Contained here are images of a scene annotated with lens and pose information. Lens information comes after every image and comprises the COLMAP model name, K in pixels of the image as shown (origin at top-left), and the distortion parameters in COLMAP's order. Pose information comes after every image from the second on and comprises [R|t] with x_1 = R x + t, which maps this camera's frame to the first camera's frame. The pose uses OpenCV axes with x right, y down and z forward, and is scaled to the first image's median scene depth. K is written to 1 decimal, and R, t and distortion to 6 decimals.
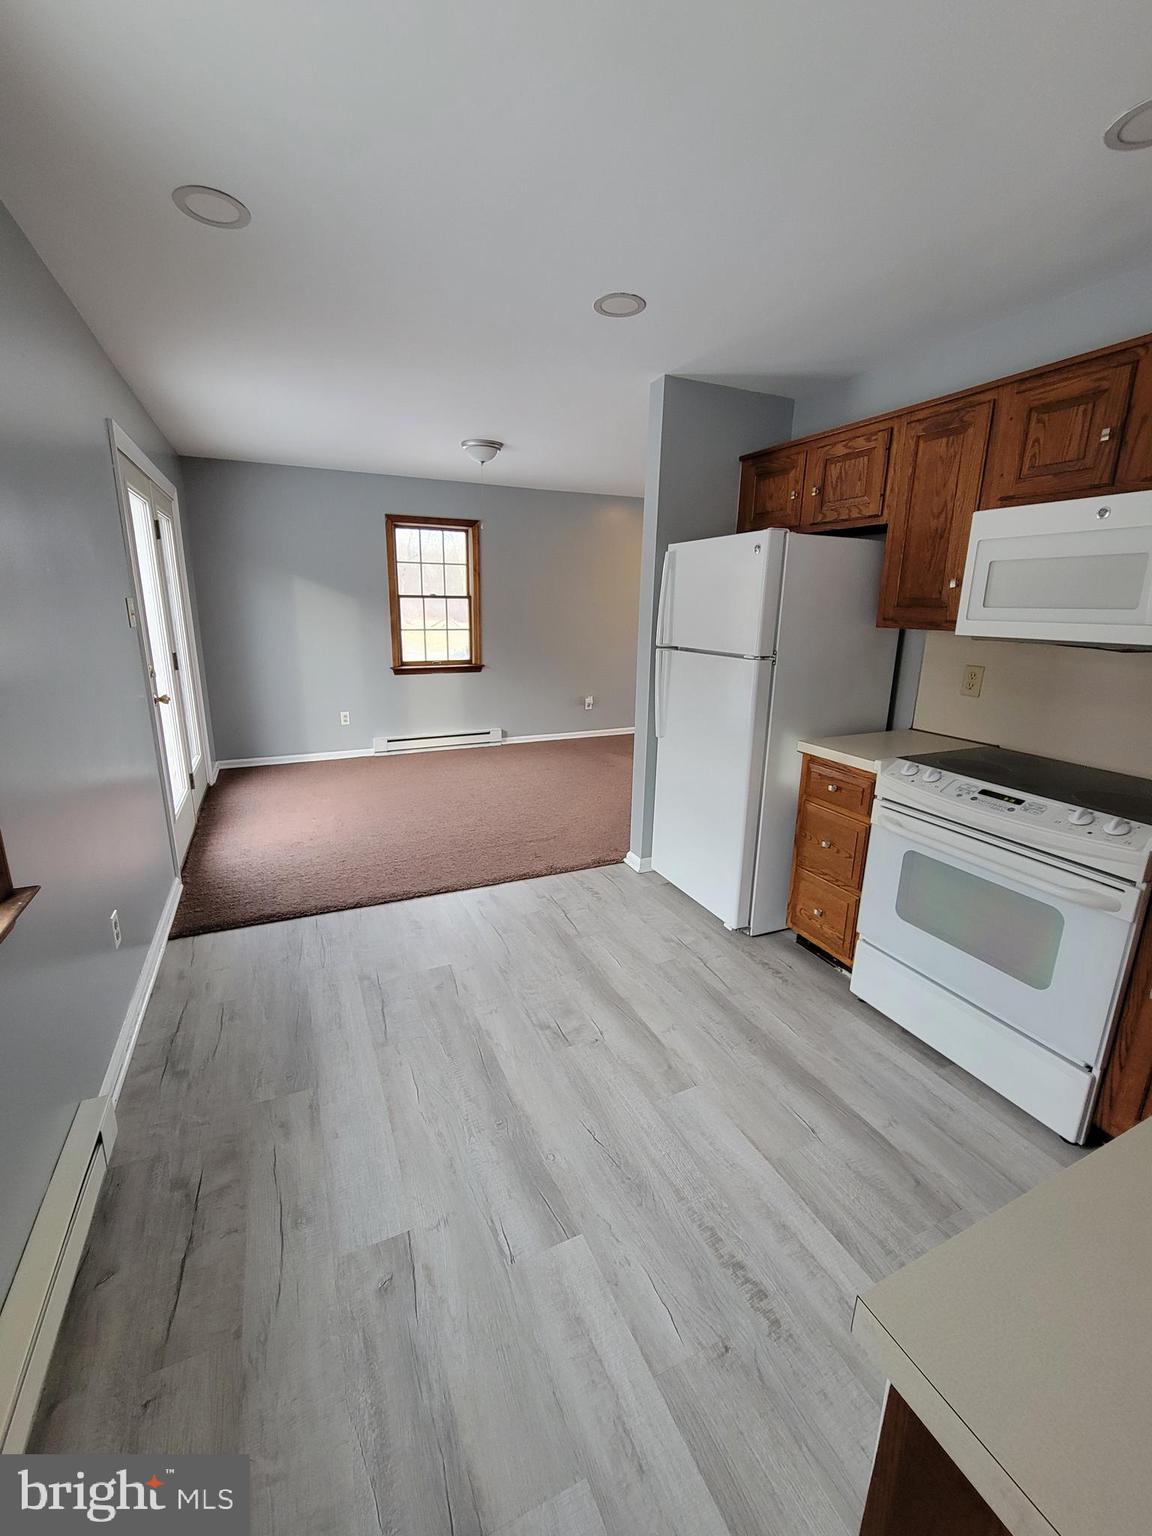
lens RADIAL K [[629.6, 0, 569.1], [0, 629.6, 754.8], [0, 0, 1]] dist [-0.001404, -0.000200]
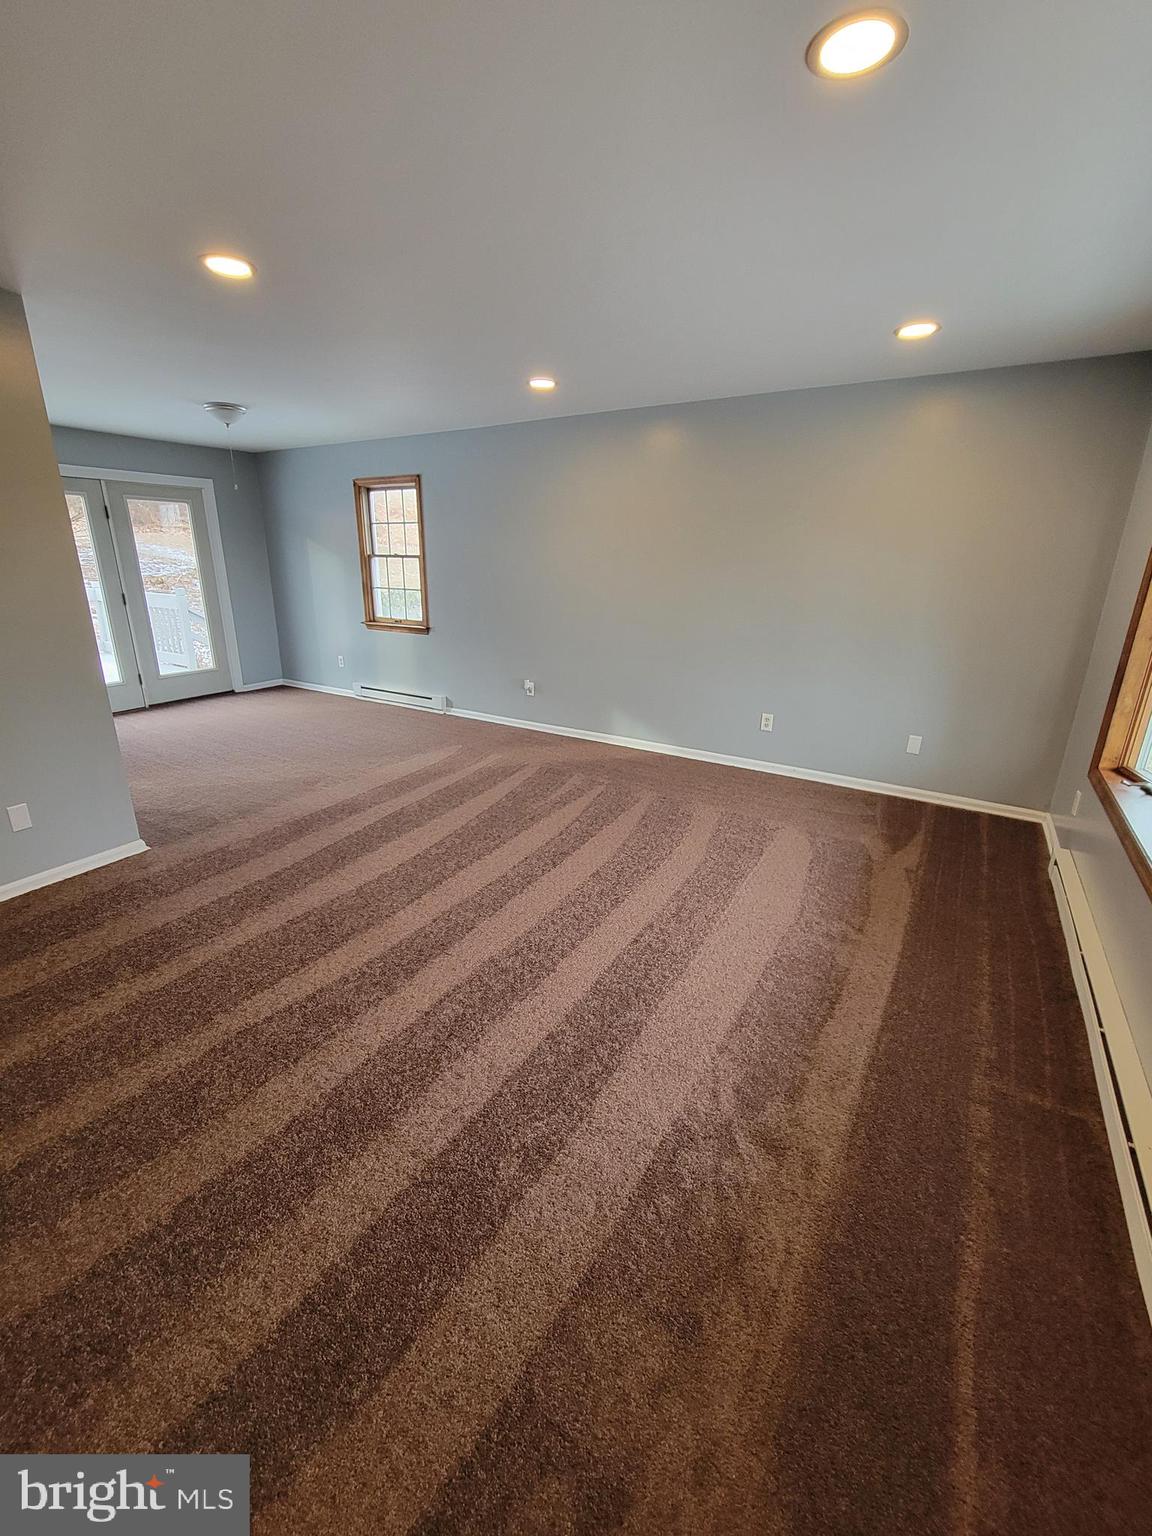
lens RADIAL K [[629.6, 0, 569.1], [0, 629.6, 754.8], [0, 0, 1]] dist [-0.001404, -0.000200]
pose [[0.552816, 0.247647, -0.795654, 0.841627], [-0.203286, 0.966050, 0.159441, -0.159972], [0.808127, 0.073604, 0.584391, 0.654404]]
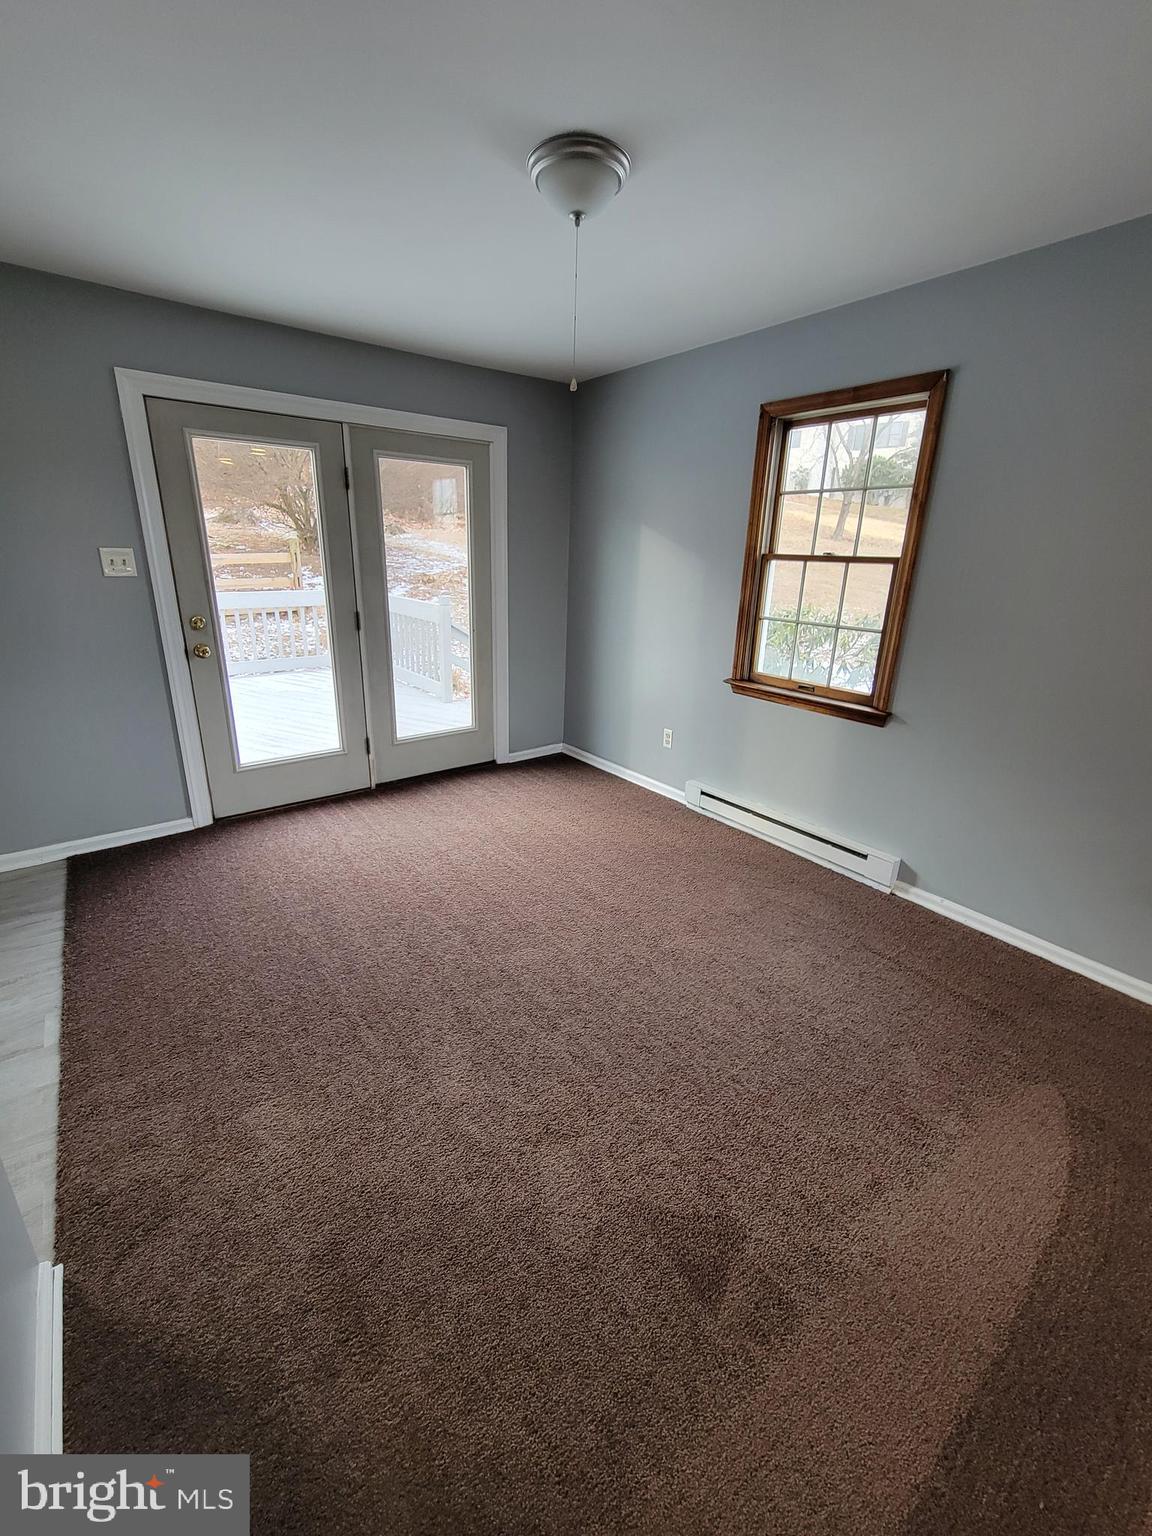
lens RADIAL K [[629.6, 0, 569.1], [0, 629.6, 754.8], [0, 0, 1]] dist [-0.001404, -0.000200]
pose [[0.219817, 0.294980, -0.929875, 0.252758], [-0.253983, 0.937622, 0.237397, -0.171825], [0.941899, 0.183988, 0.281025, 0.695511]]
